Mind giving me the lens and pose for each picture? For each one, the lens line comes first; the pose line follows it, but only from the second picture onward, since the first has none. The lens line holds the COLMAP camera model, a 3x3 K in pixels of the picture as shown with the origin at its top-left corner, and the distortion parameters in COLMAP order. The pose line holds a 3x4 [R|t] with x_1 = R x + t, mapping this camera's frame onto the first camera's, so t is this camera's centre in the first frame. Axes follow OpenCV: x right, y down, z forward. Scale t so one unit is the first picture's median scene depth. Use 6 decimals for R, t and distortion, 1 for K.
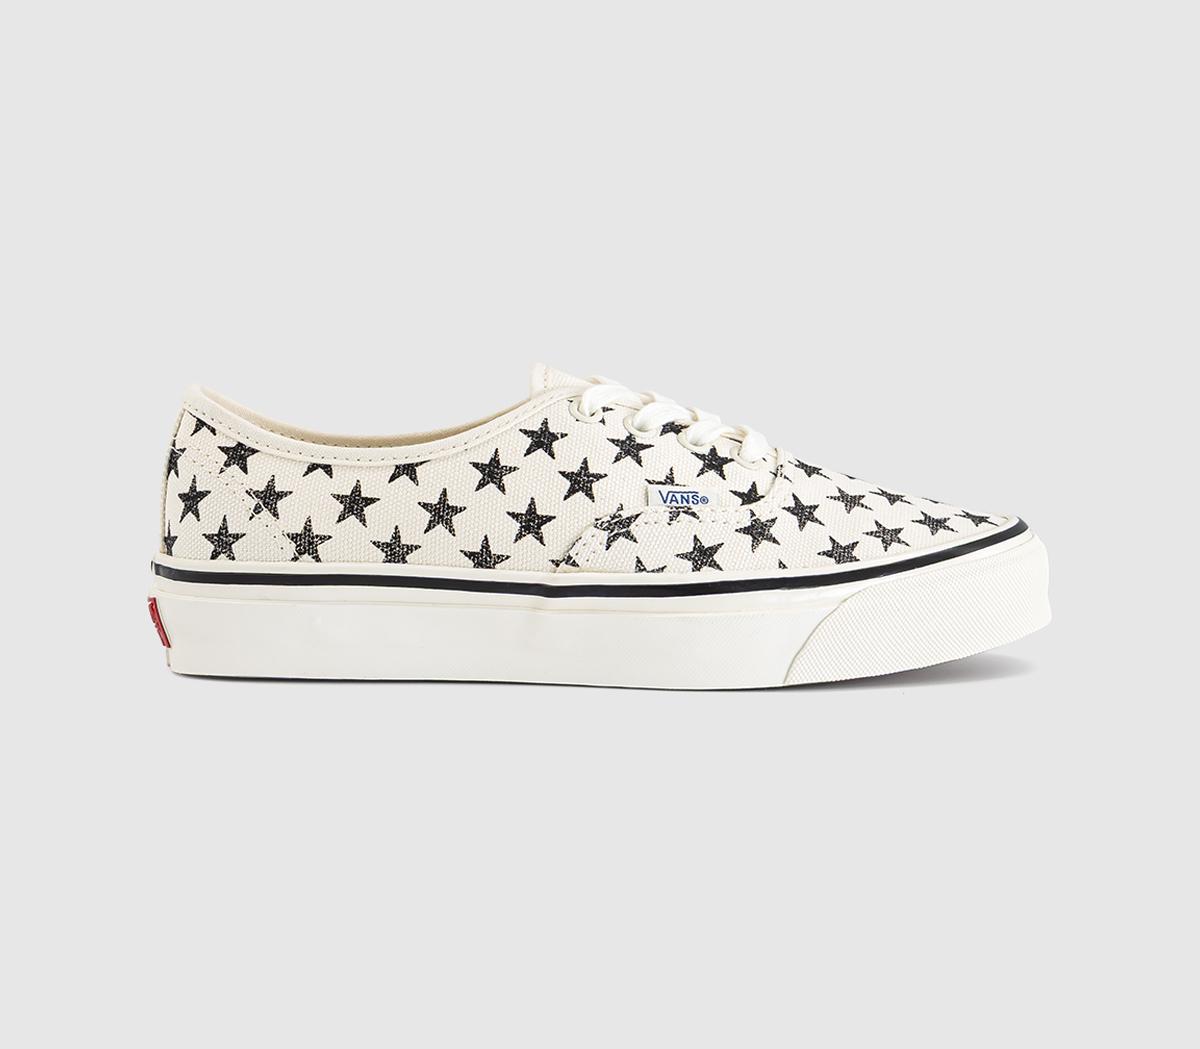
lens RADIAL K [[2373.8, 0, 600.8], [0, 2373.8, 447.6], [0, 0, 1]] dist [0.121957, -0.031545]
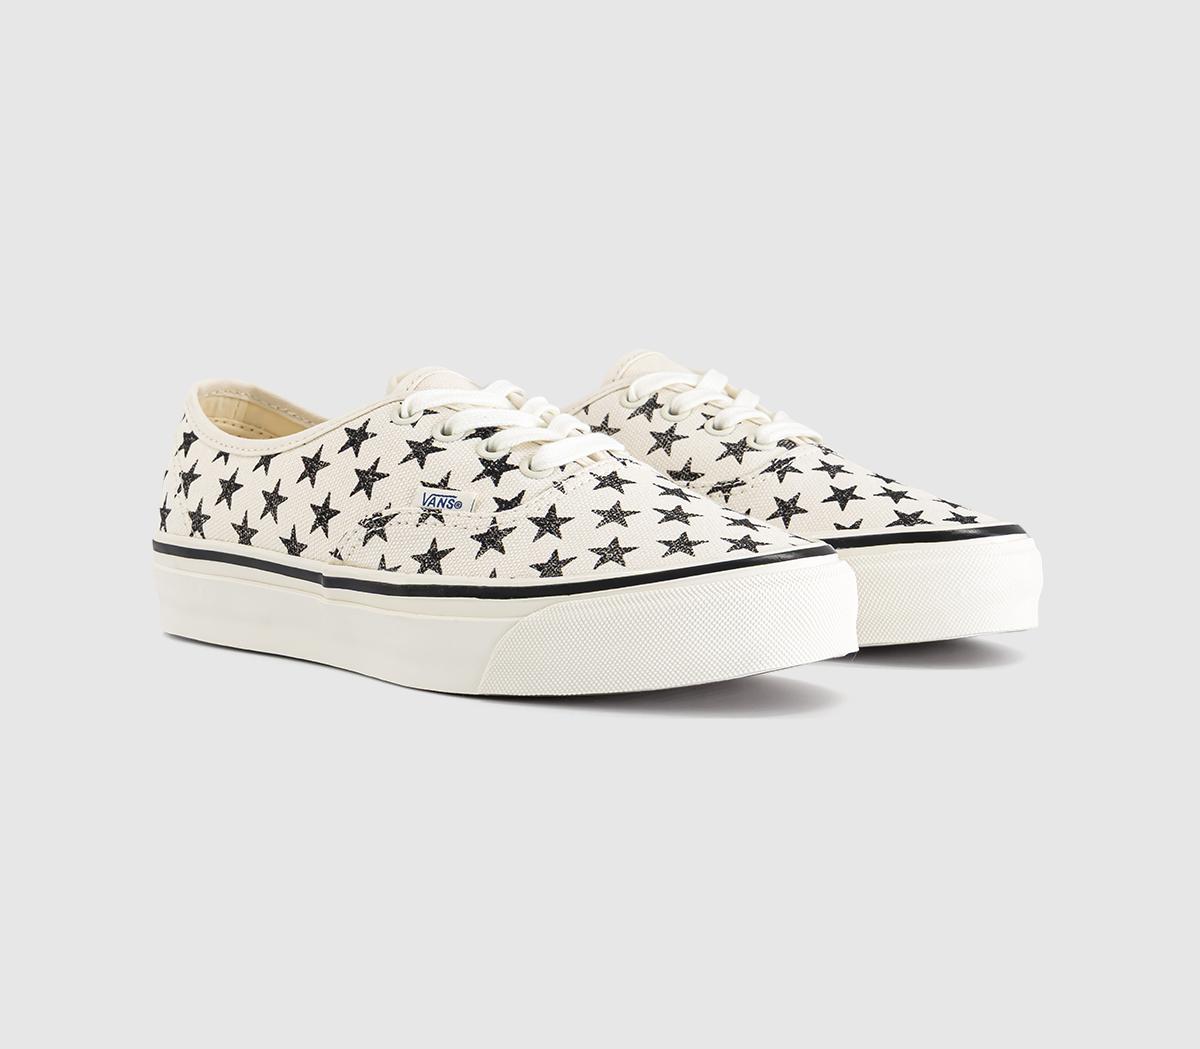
lens RADIAL K [[2373.8, 0, 600.8], [0, 2373.8, 447.6], [0, 0, 1]] dist [0.121957, -0.031545]
pose [[0.770285, 0.046713, -0.635986, 0.739395], [-0.044565, 0.998818, 0.019387, -0.024899], [0.636140, 0.013409, 0.771457, 0.256092]]
